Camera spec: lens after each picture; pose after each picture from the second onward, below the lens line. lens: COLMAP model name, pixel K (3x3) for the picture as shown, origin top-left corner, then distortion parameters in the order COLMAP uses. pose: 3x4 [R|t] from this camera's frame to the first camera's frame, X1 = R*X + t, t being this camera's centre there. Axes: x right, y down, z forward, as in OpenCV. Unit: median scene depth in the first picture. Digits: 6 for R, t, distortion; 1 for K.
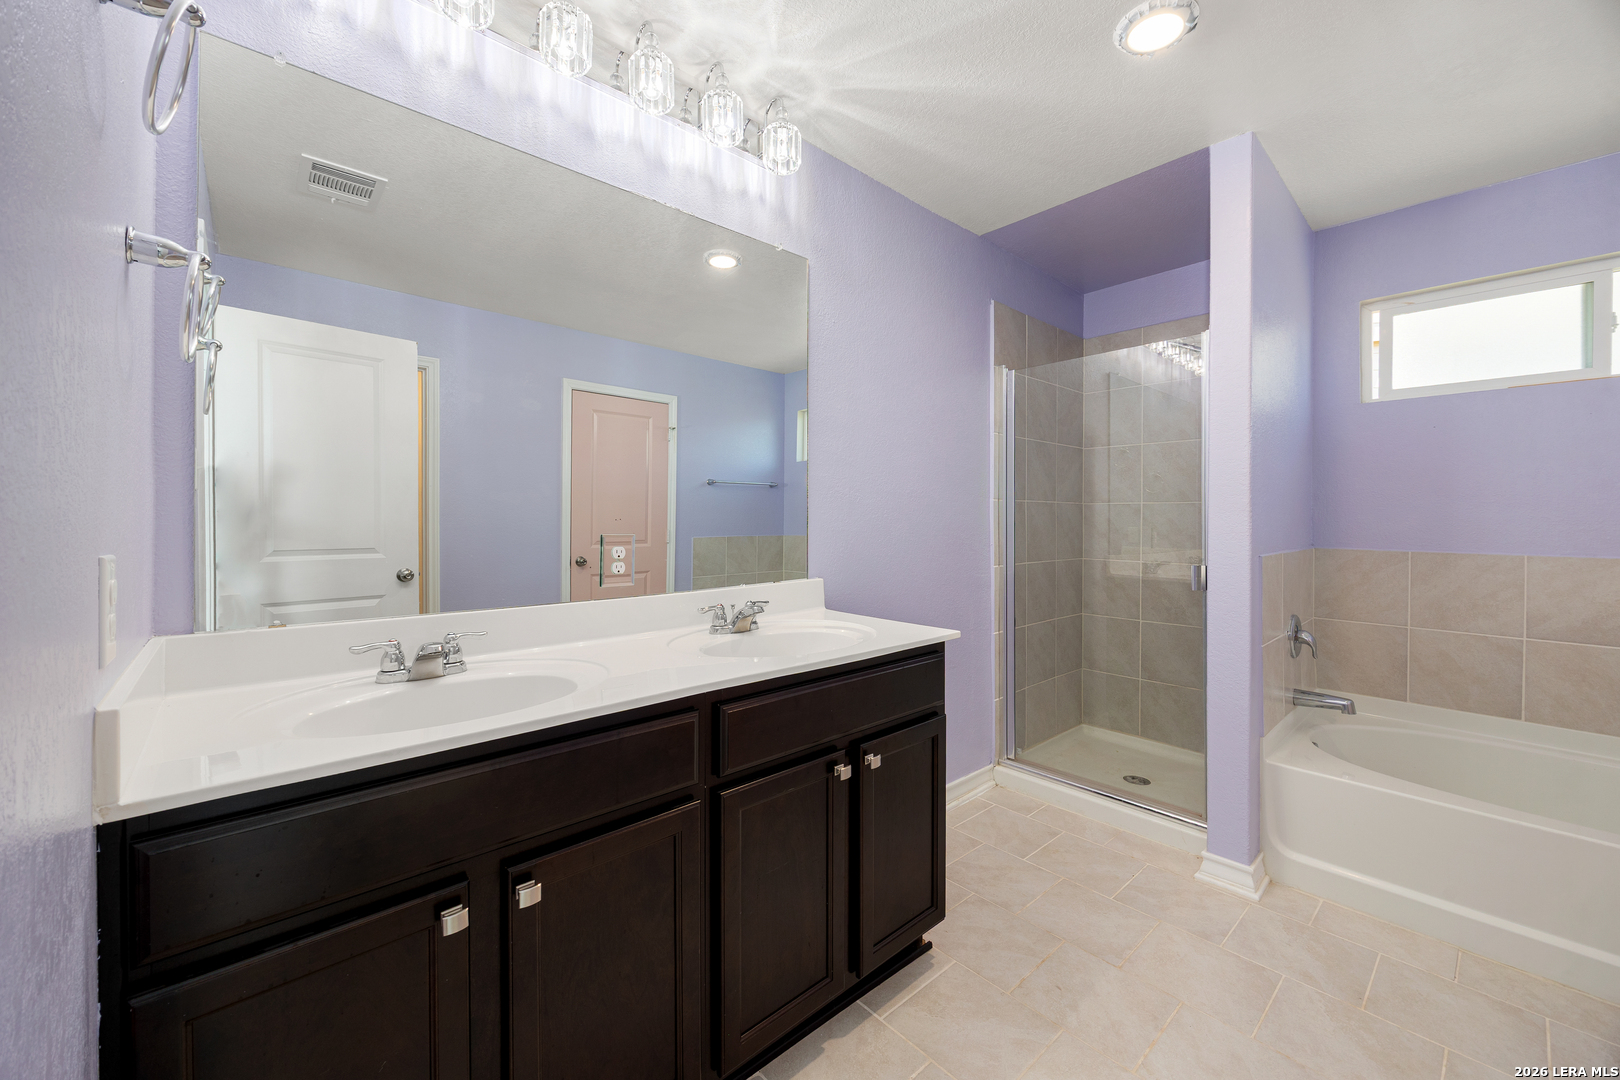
lens RADIAL K [[629.1, 0, 821.2], [0, 629.1, 522.5], [0, 0, 1]] dist [-0.000148, -0.000154]
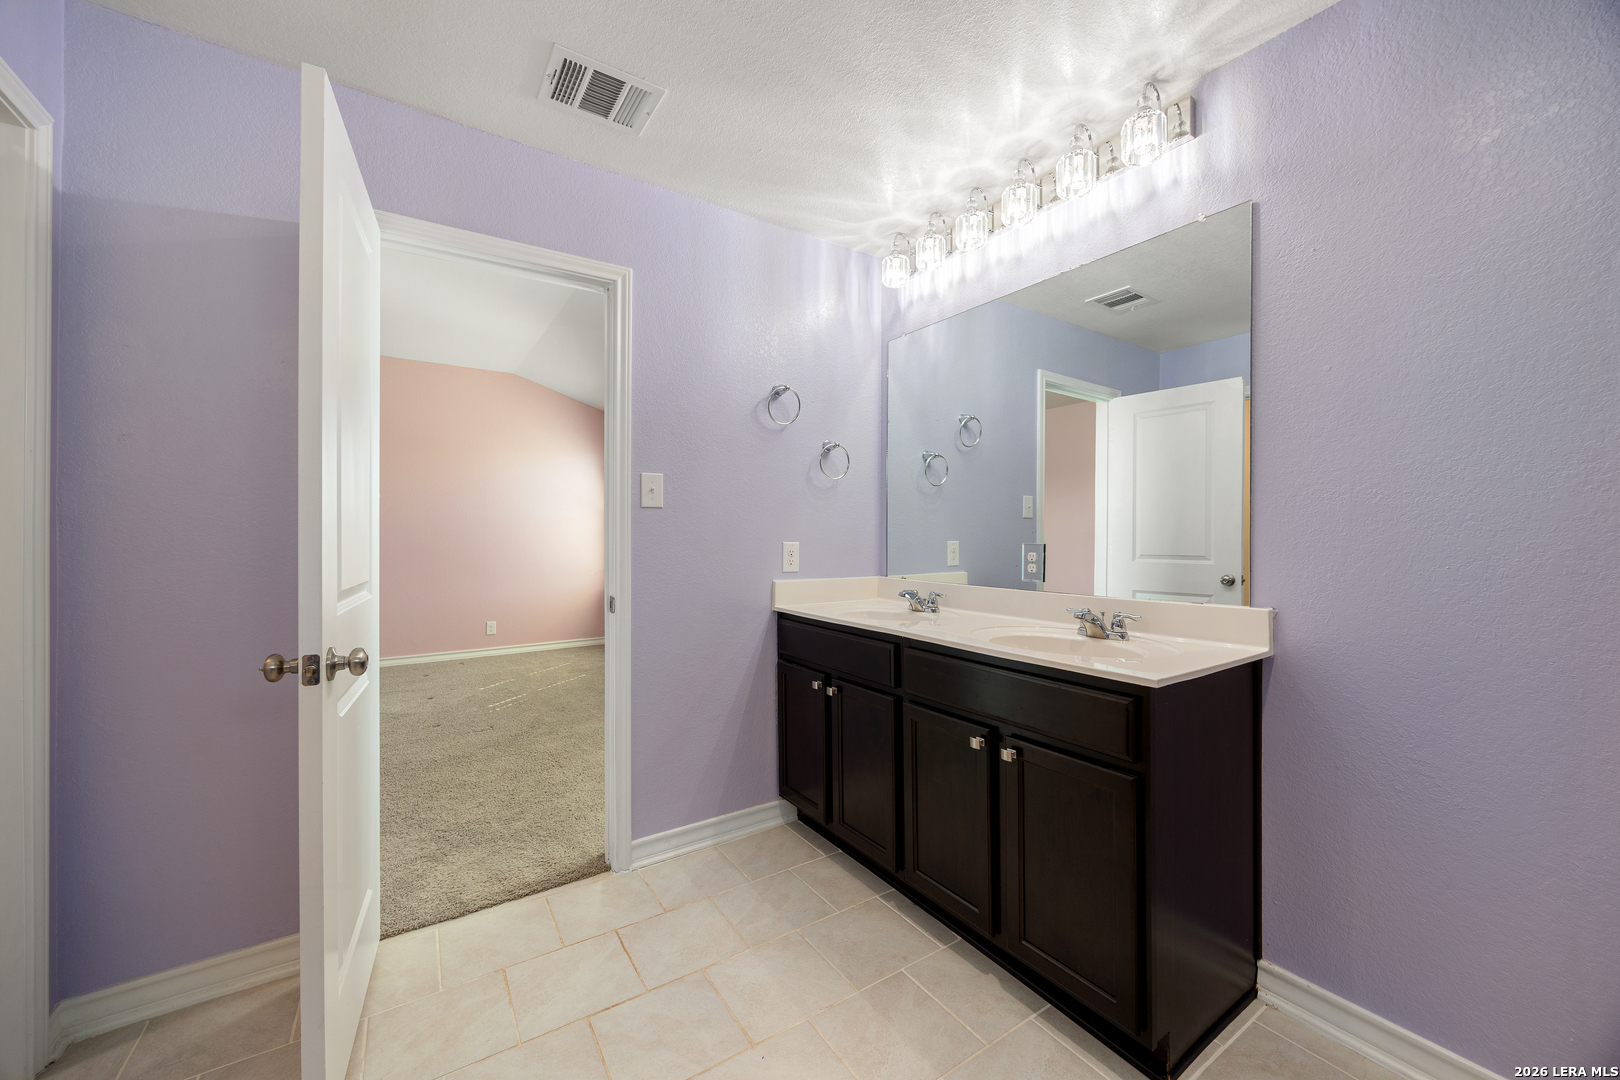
lens RADIAL K [[629.1, 0, 824.2], [0, 629.1, 537.0], [0, 0, 1]] dist [-0.000148, -0.000154]
pose [[-0.144034, 0.005246, -0.989559, 0.420815], [-0.004571, 0.999972, 0.005966, -0.000327], [0.989562, 0.005383, -0.144006, 0.294943]]
